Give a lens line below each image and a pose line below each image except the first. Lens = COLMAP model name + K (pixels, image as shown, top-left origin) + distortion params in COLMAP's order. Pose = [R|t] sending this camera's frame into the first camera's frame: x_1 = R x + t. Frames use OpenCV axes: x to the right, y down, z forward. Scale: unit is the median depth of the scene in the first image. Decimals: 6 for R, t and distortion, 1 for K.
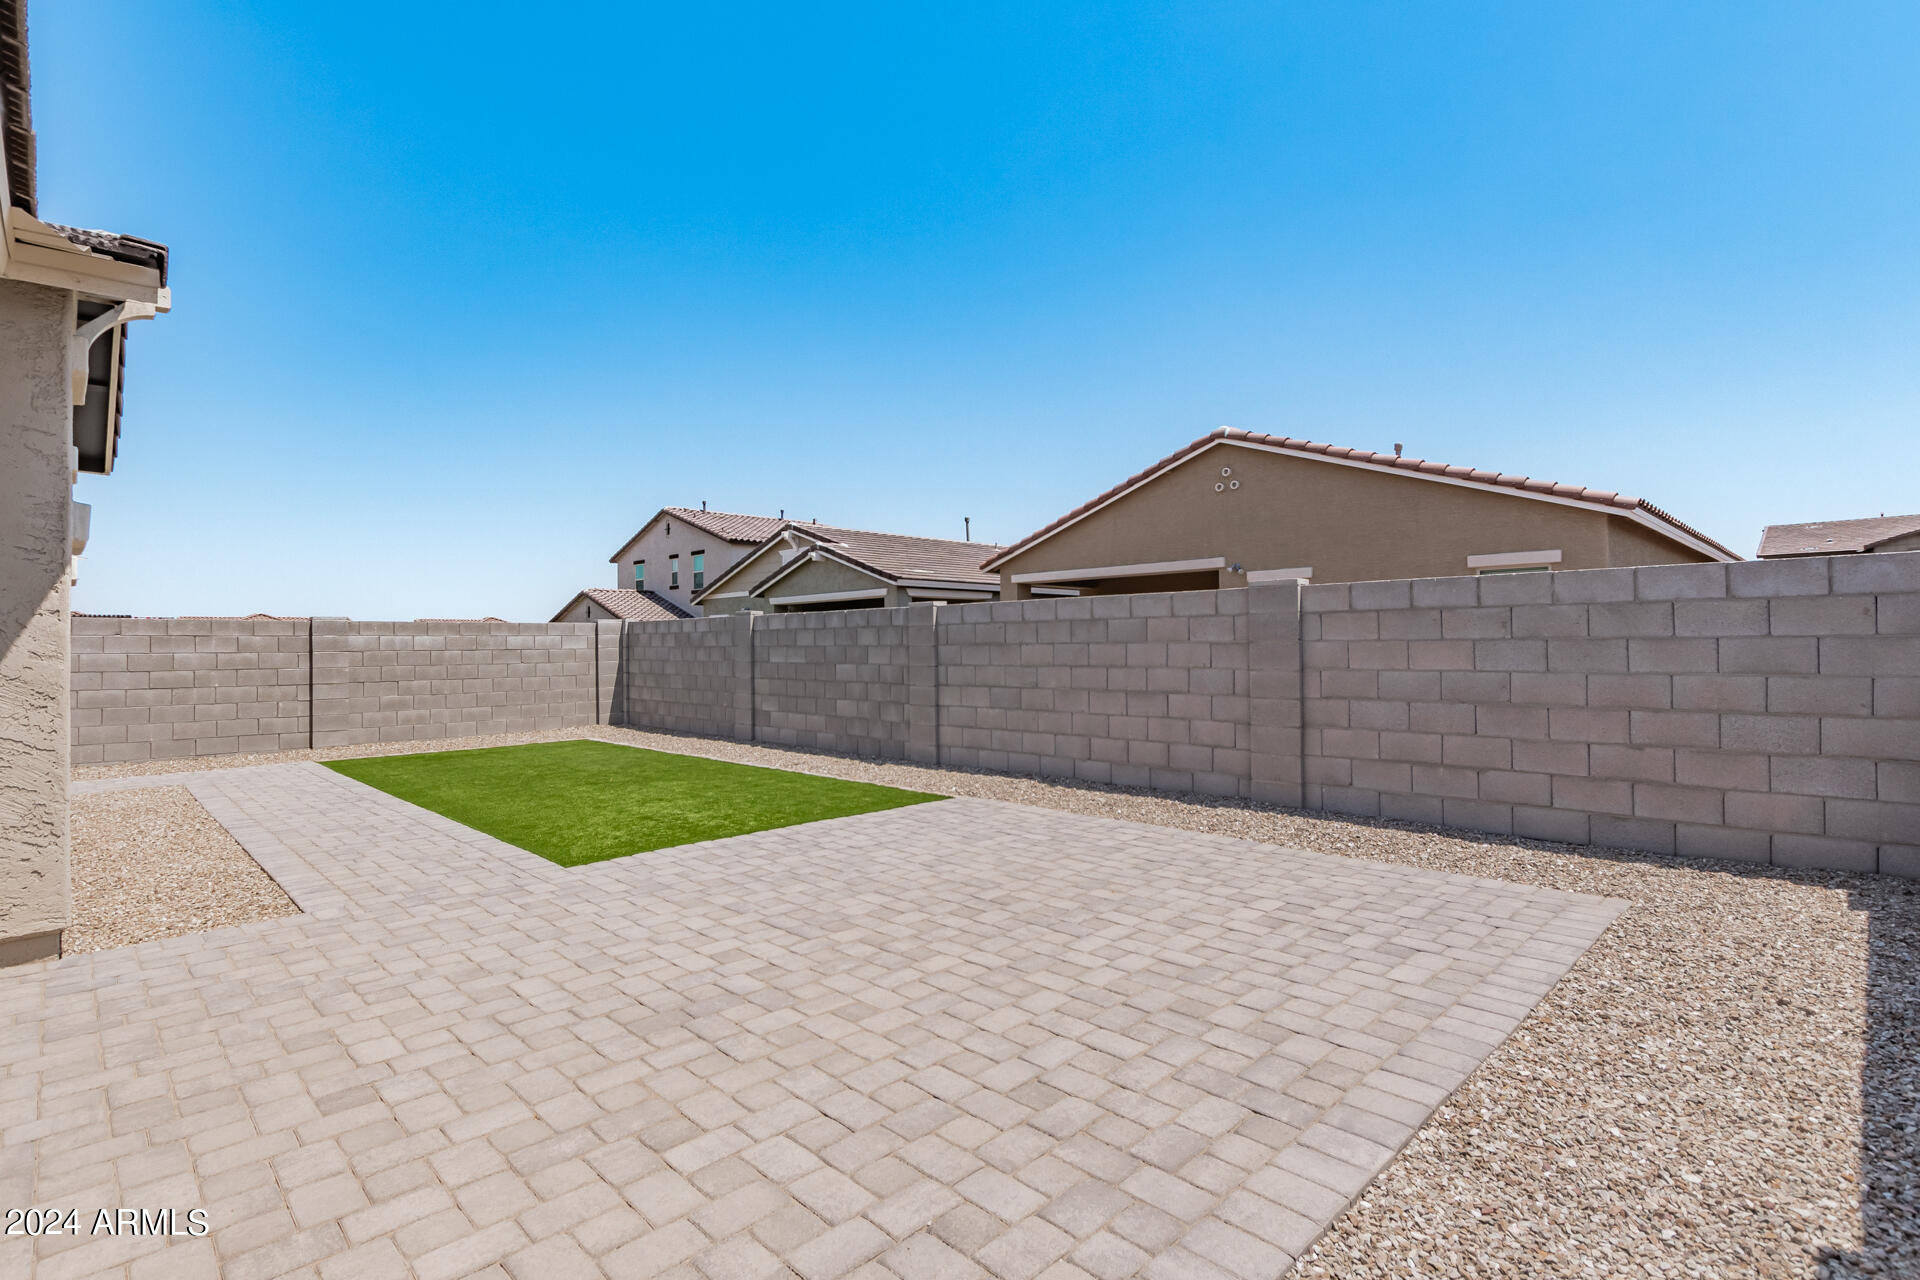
lens RADIAL K [[907.5, 0, 951.6], [0, 907.5, 633.8], [0, 0, 1]] dist [0.001736, -0.000009]
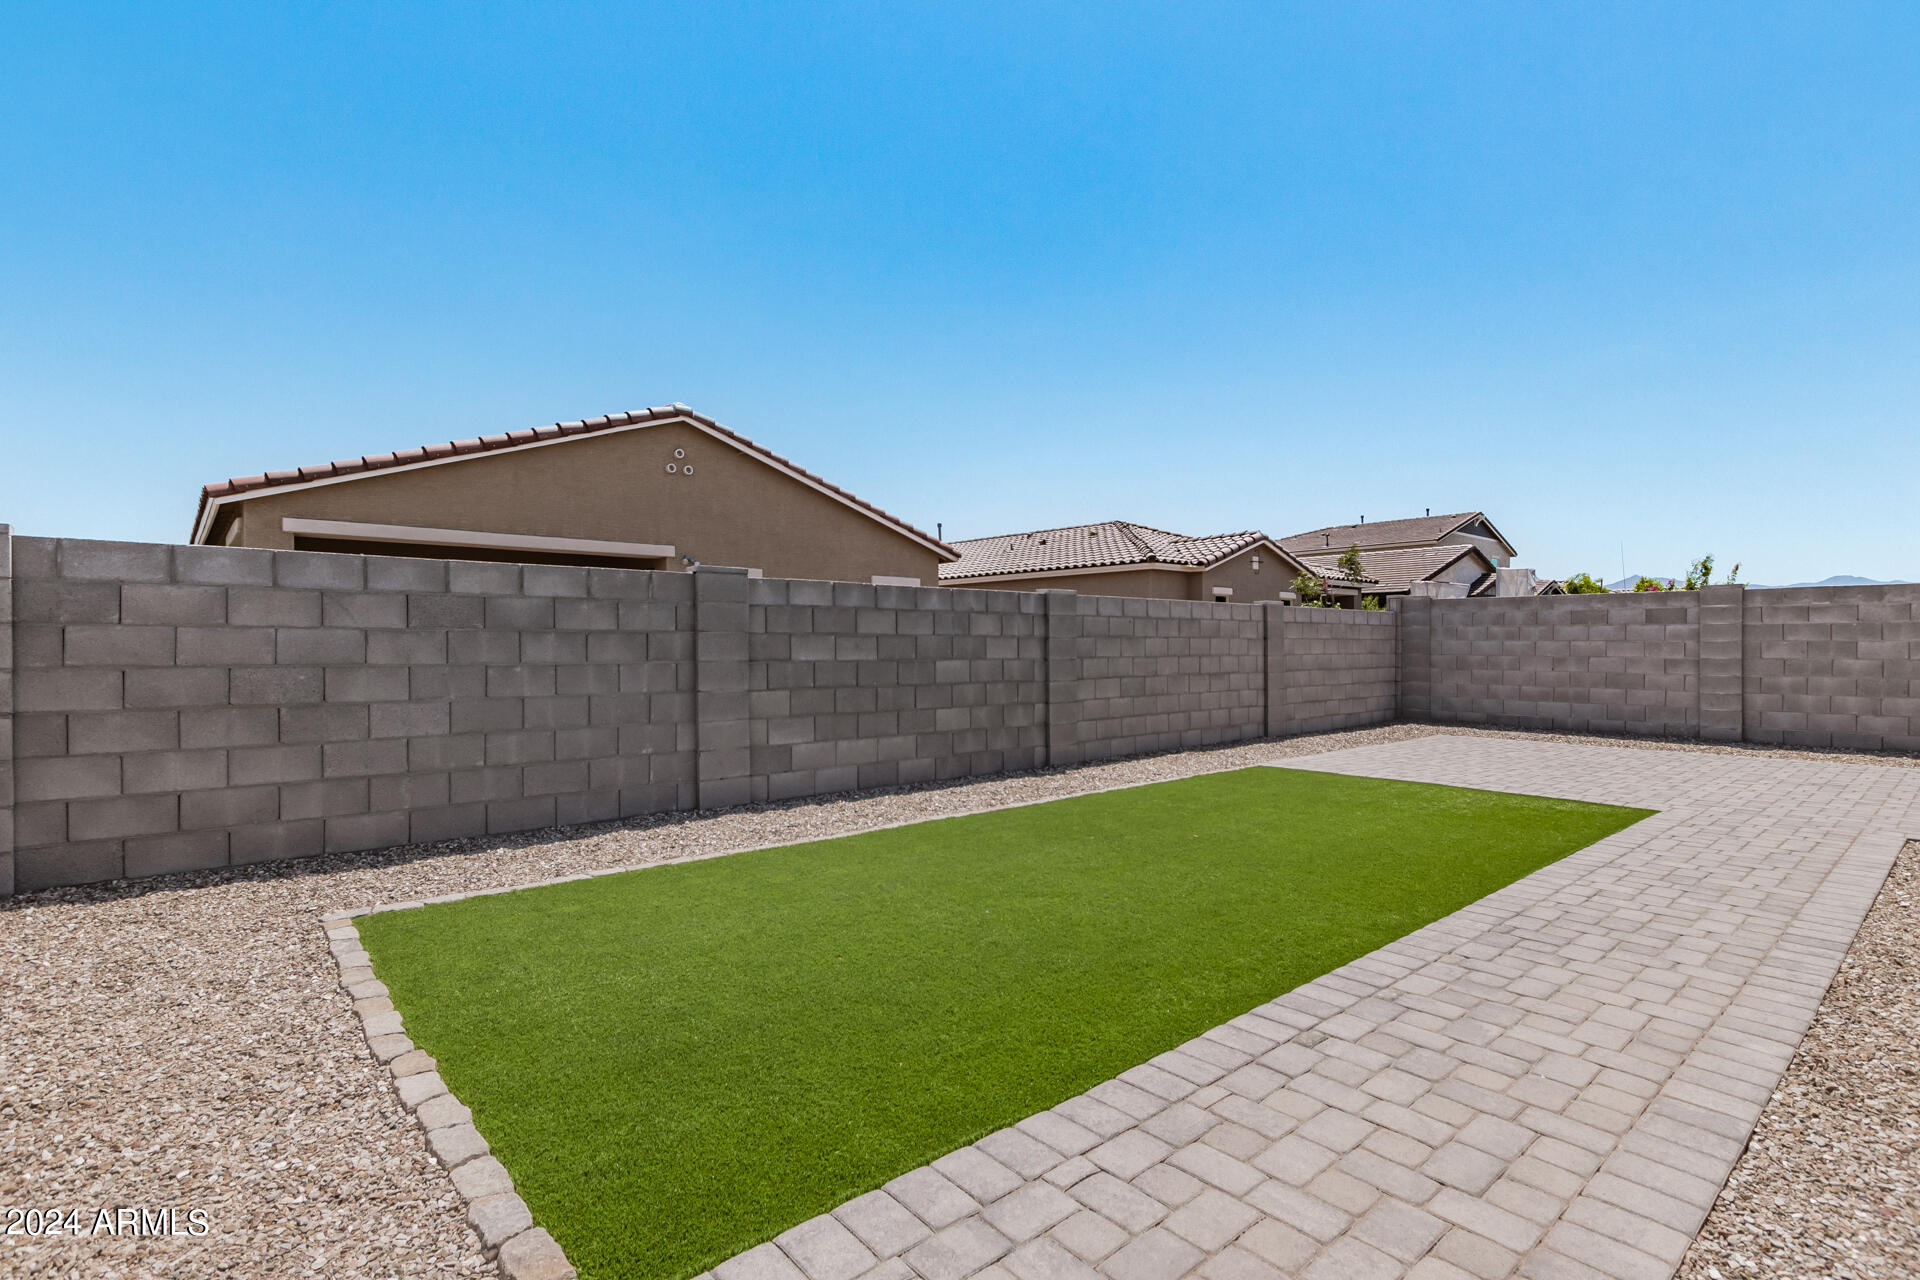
lens RADIAL K [[909.4, 0, 967.5], [0, 909.4, 645.3], [0, 0, 1]] dist [0.000924, 0.000107]
pose [[0.054647, 0.008564, 0.998469, -0.897567], [-0.013751, 0.999875, -0.007823, 0.028001], [-0.998411, -0.013303, 0.054758, 0.984403]]
